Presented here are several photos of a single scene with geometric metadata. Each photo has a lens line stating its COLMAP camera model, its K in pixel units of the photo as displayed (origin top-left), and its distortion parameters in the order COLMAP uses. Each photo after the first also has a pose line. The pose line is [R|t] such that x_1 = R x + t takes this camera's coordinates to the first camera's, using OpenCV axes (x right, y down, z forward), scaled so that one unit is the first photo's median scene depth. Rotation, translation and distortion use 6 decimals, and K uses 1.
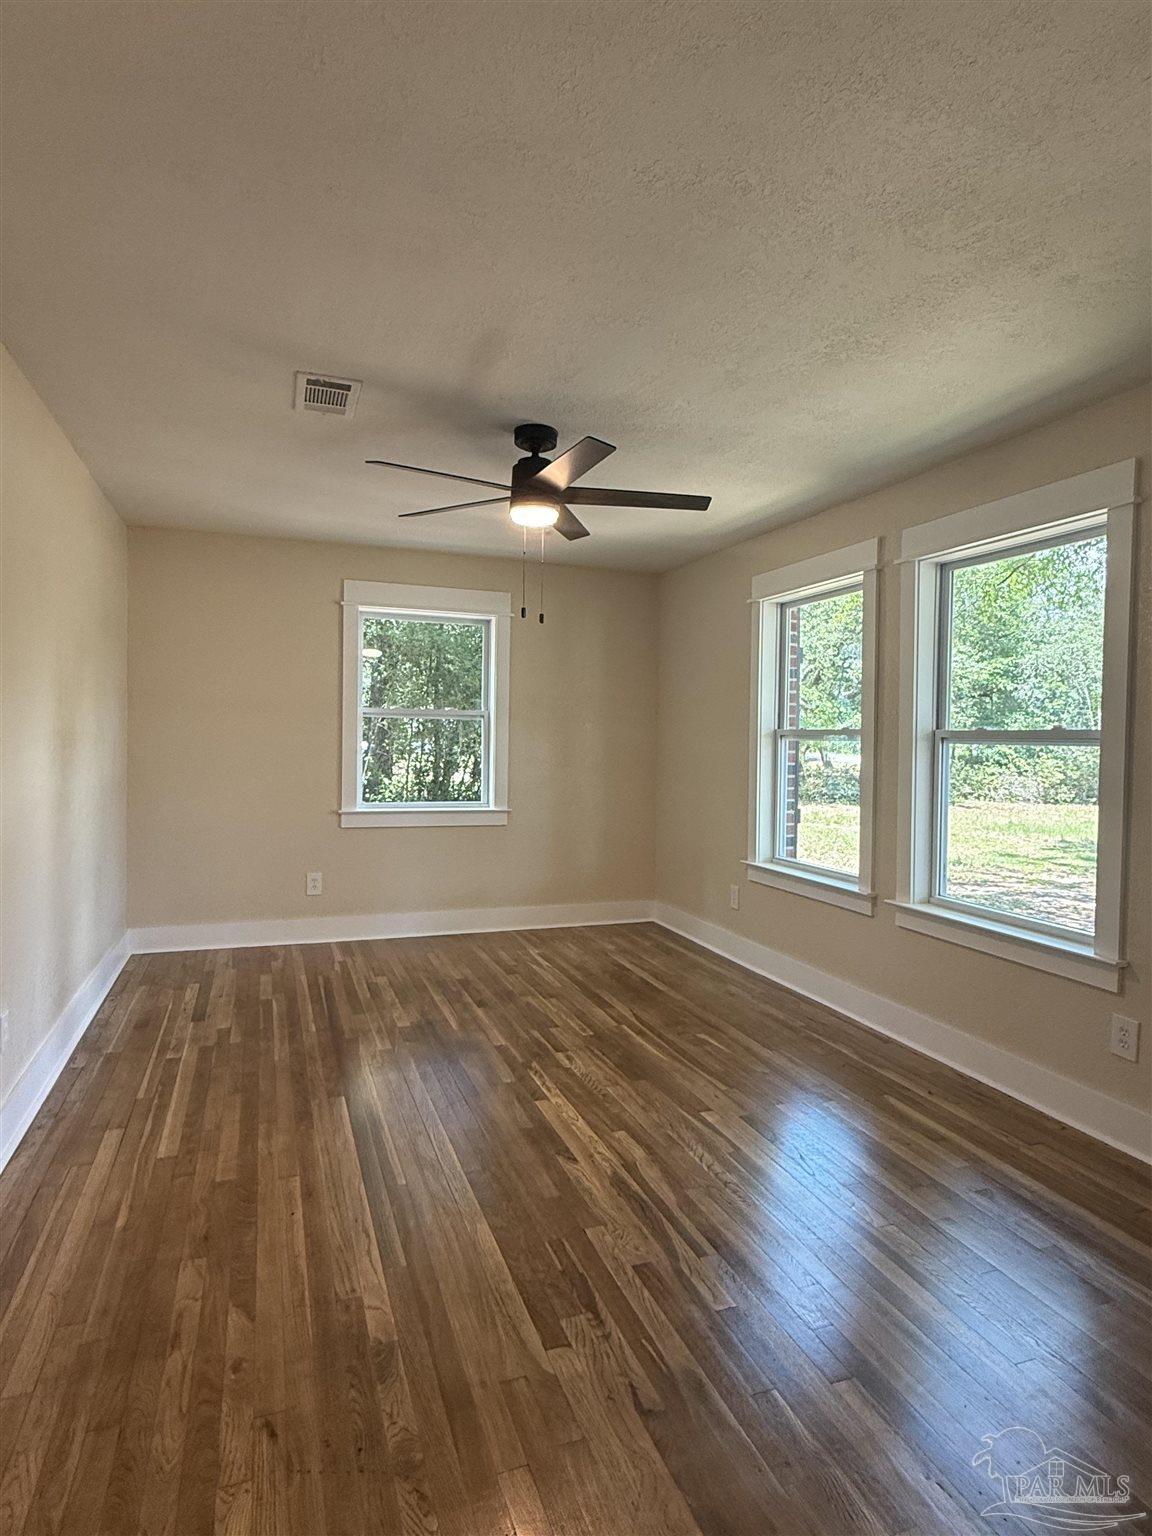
lens RADIAL K [[861.4, 0, 579.2], [0, 861.4, 766.0], [0, 0, 1]] dist [-0.002600, -0.000899]
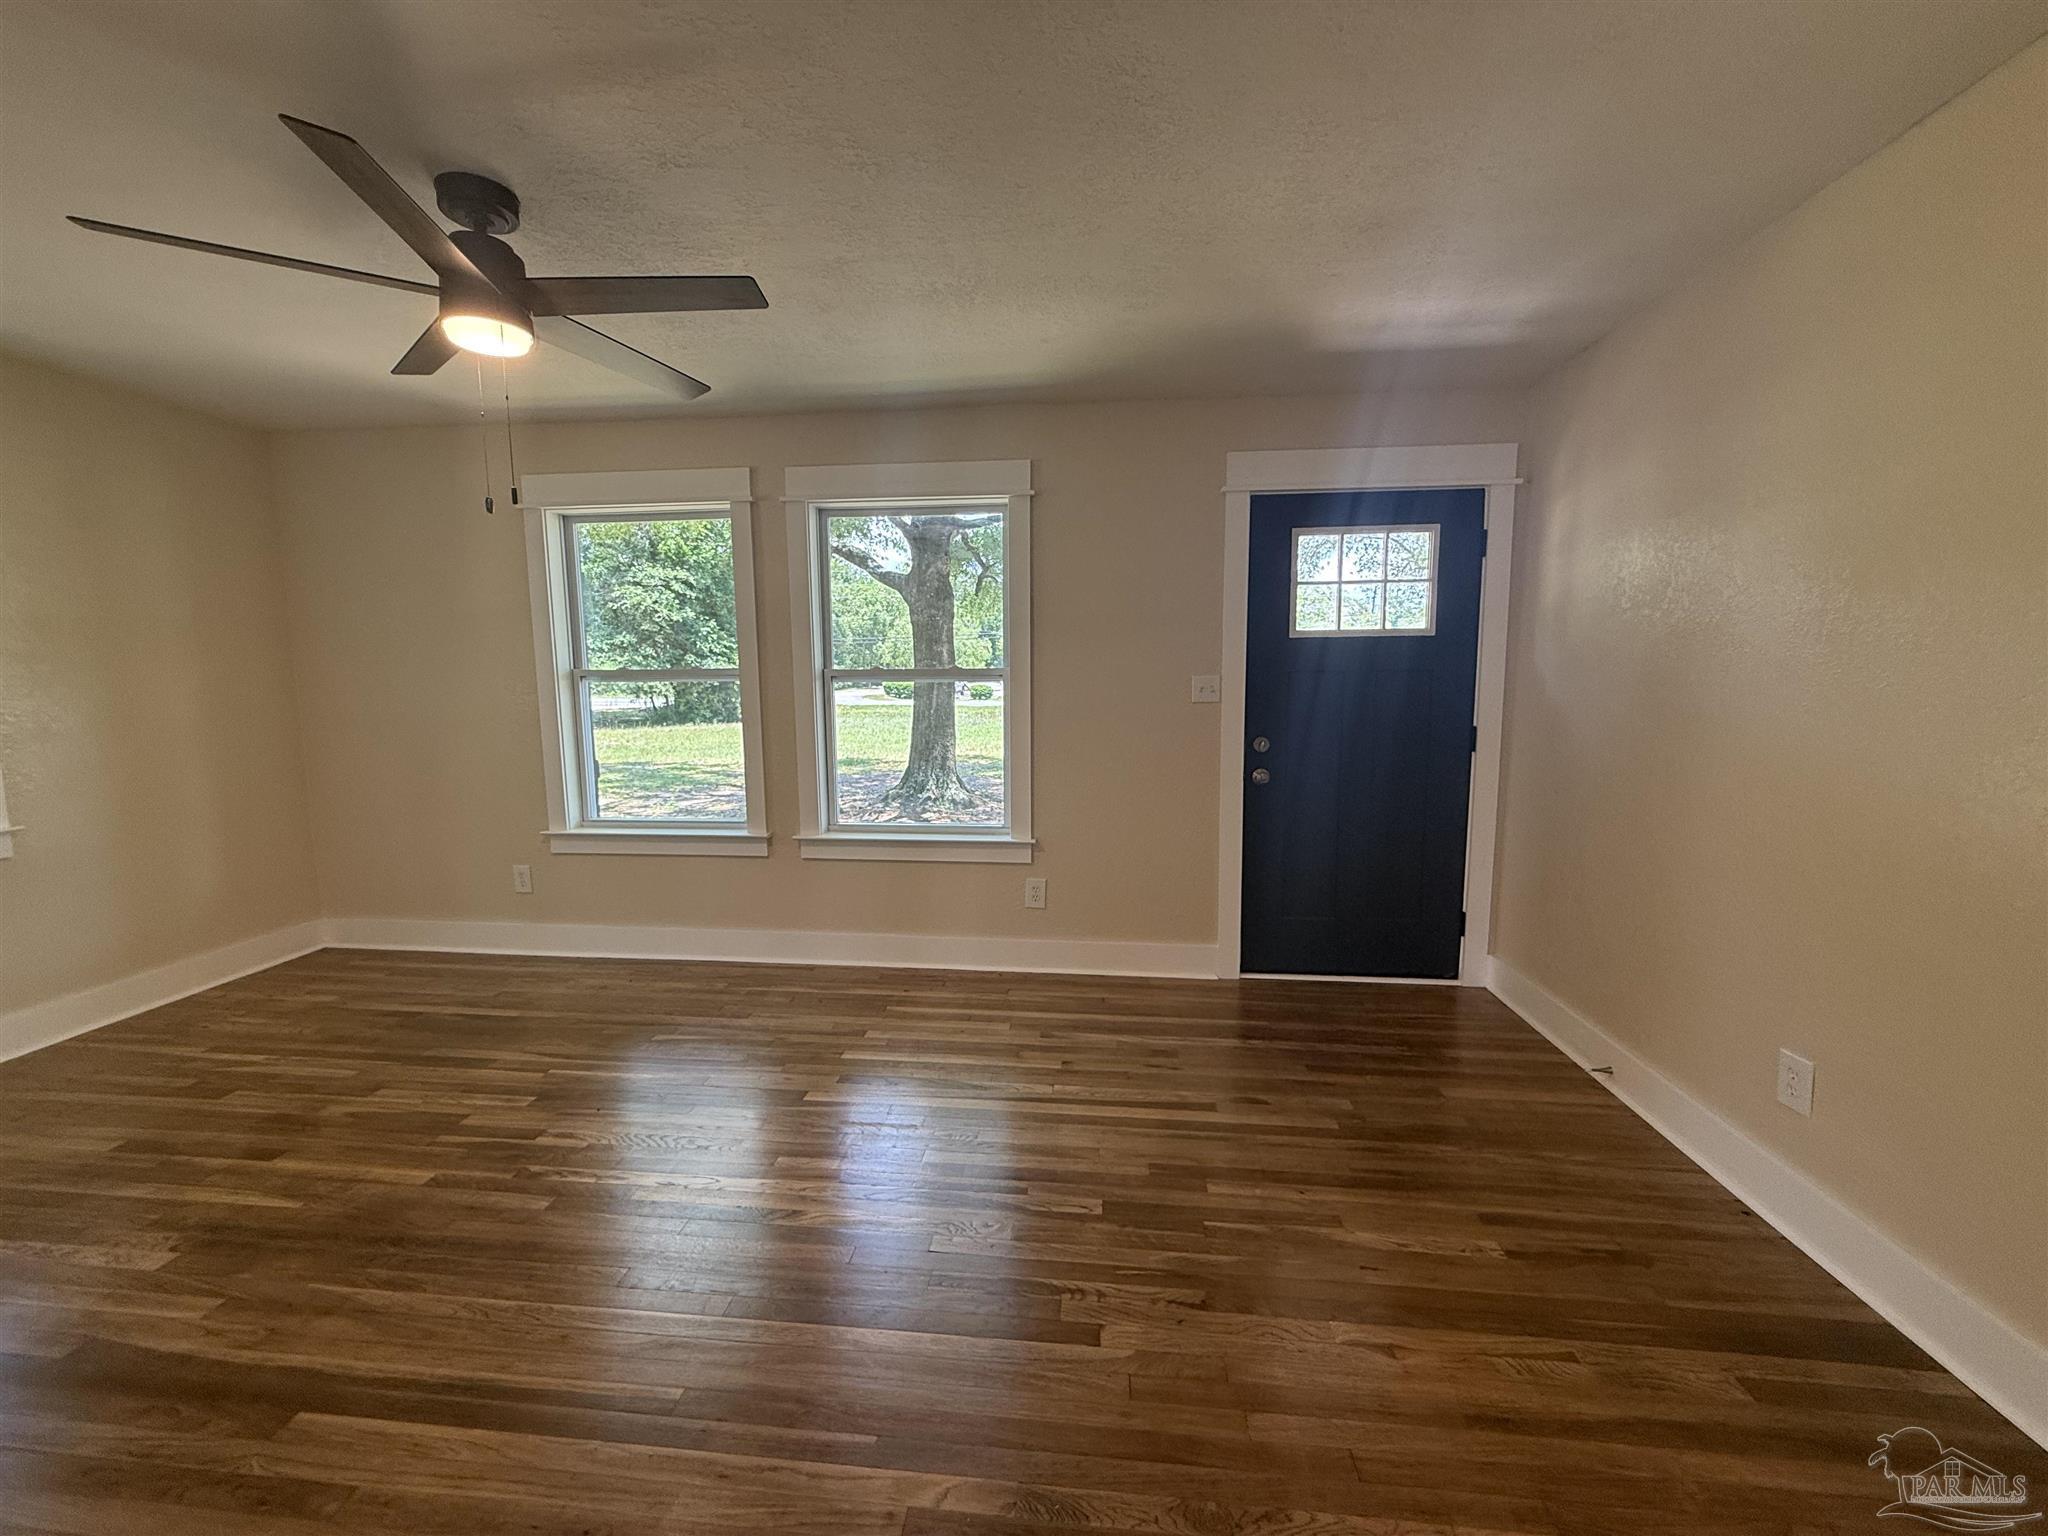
lens RADIAL K [[815.3, 0, 1018.7], [0, 815.3, 773.5], [0, 0, 1]] dist [-0.000268, 0.000037]
pose [[0.440564, -0.131472, 0.888042, -0.381560], [0.042259, 0.991159, 0.125773, -0.030124], [-0.896726, -0.017883, 0.442224, 0.334331]]
